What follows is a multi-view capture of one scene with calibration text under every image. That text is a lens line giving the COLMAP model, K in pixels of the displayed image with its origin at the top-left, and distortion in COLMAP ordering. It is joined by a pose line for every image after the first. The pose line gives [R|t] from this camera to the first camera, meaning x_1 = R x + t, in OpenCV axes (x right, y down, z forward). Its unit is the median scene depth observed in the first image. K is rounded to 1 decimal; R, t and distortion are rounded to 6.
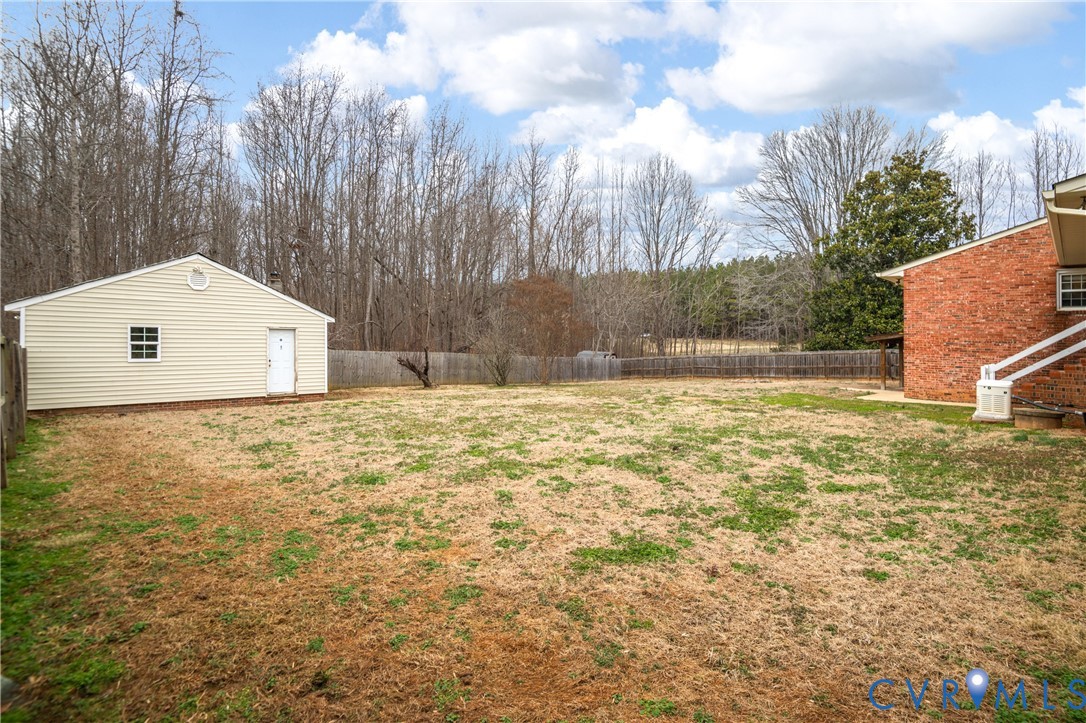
lens RADIAL K [[515.3, 0, 543.0], [0, 515.3, 361.5], [0, 0, 1]] dist [-0.070131, -0.000177]
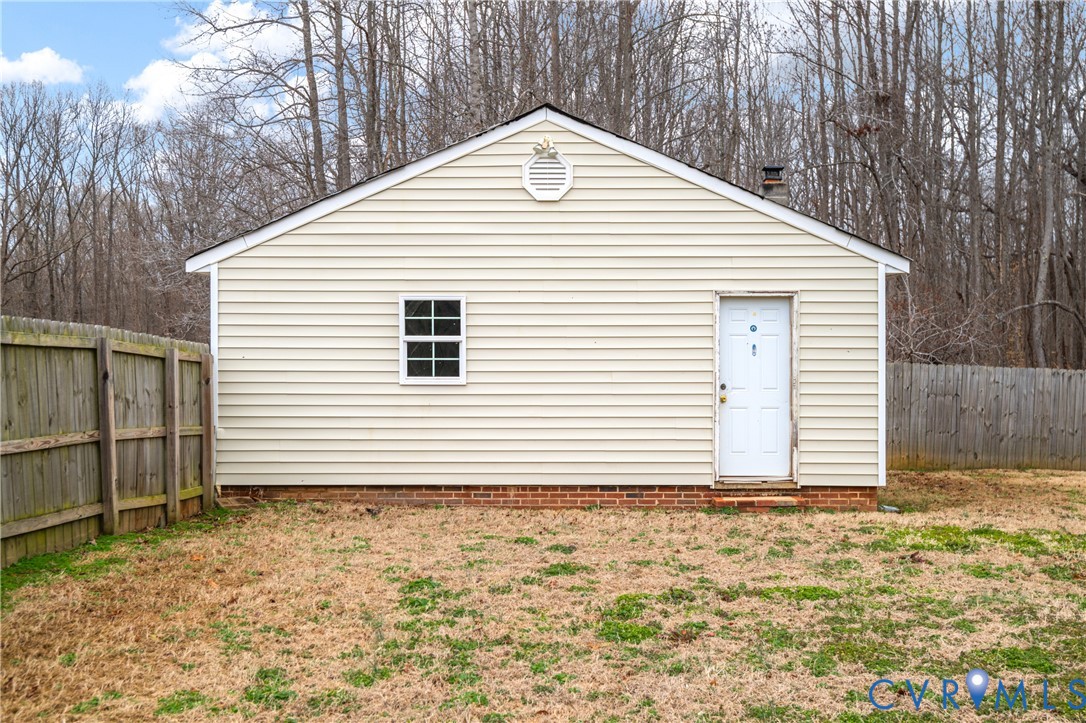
lens RADIAL K [[1070.5, 0, 543.0], [0, 1070.5, 361.5], [0, 0, 1]] dist [0.011877, 0.012580]
pose [[0.716909, -0.006631, -0.697135, -0.106041], [-0.018018, 0.999445, -0.028036, 0.004302], [0.696933, 0.032660, 0.716392, 0.375080]]
